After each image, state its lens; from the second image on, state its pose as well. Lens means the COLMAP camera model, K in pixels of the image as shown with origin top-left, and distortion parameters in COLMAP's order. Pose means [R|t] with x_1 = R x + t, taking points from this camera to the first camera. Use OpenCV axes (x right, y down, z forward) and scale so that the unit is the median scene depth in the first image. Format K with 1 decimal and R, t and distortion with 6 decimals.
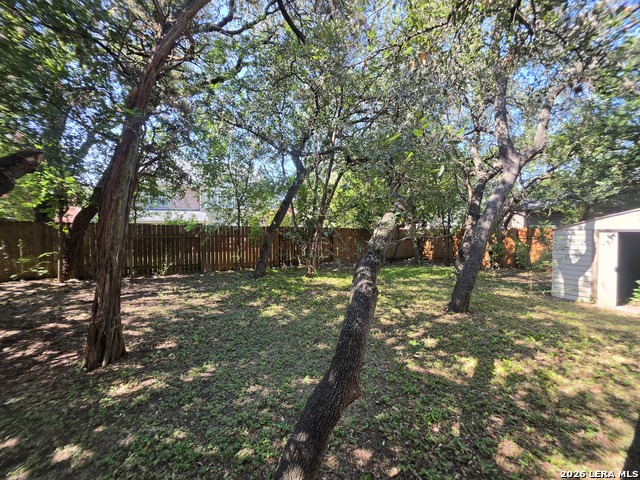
lens RADIAL K [[258.0, 0, 318.7], [0, 258.0, 236.4], [0, 0, 1]] dist [-0.004404, 0.001055]
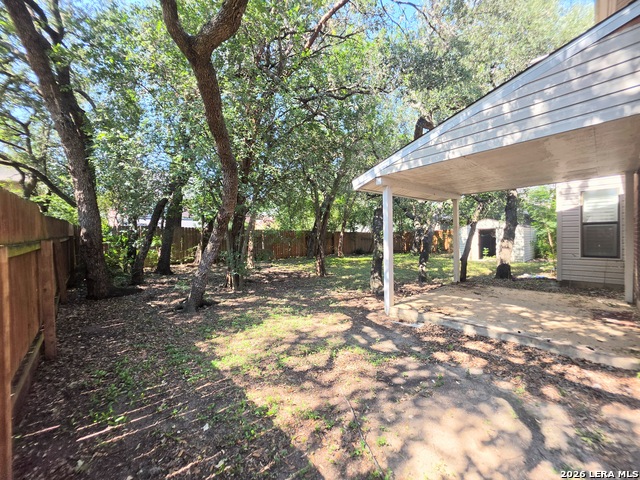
lens RADIAL K [[258.0, 0, 320.8], [0, 258.0, 239.4], [0, 0, 1]] dist [-0.004404, 0.001055]
pose [[0.965414, -0.017991, 0.260100, -0.615368], [0.023958, 0.999517, -0.019789, 0.062118], [-0.259619, 0.025336, 0.965379, -0.658046]]
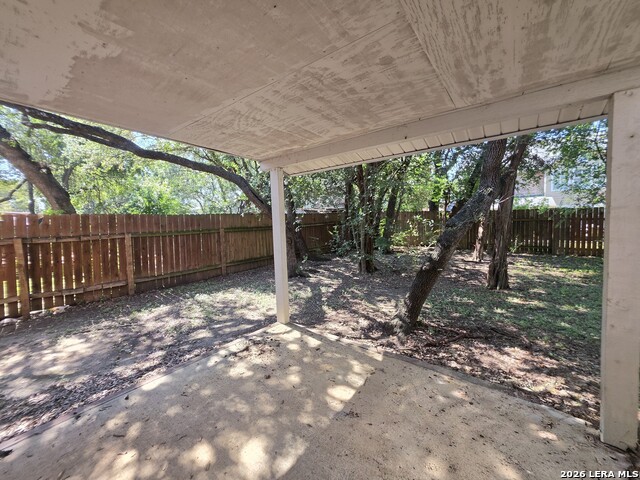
lens RADIAL K [[258.0, 0, 320.7], [0, 258.0, 239.6], [0, 0, 1]] dist [-0.004404, 0.001055]
pose [[0.437116, 0.049970, -0.898016, 0.061608], [-0.006437, 0.998604, 0.052433, 0.035623], [0.899382, -0.017139, 0.436827, -0.298769]]
